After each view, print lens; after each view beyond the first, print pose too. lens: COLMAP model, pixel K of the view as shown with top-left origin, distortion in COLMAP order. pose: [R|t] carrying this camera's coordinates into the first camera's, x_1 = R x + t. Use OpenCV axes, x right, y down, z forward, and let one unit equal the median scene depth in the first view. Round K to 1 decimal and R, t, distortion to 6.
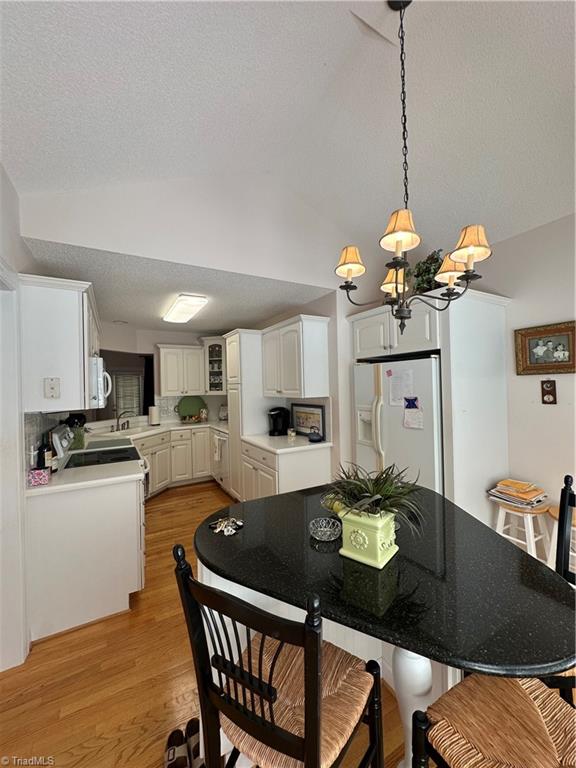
lens RADIAL K [[307.3, 0, 288.0], [0, 307.3, 384.0], [0, 0, 1]] dist [-0.003193, 0.000472]
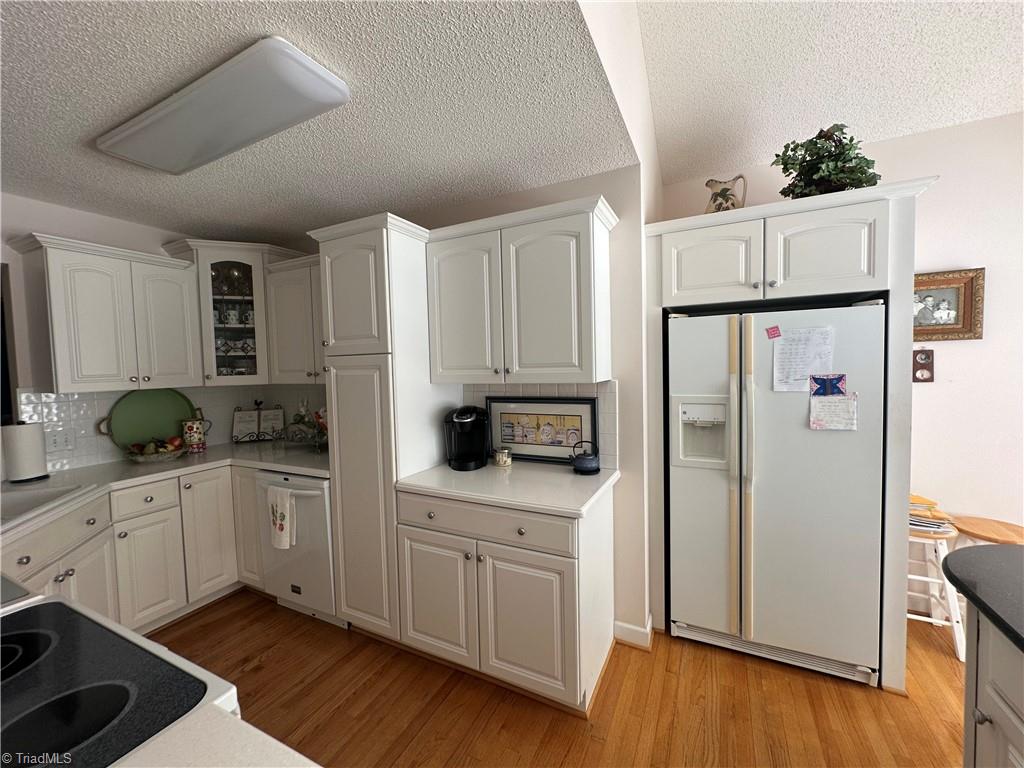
lens RADIAL K [[409.8, 0, 512.5], [0, 409.8, 383.8], [0, 0, 1]] dist [-0.003193, 0.000472]
pose [[0.830479, -0.021661, 0.556629, -0.374895], [0.002238, 0.999365, 0.035550, 0.023694], [-0.557045, -0.028278, 0.830001, 0.538093]]
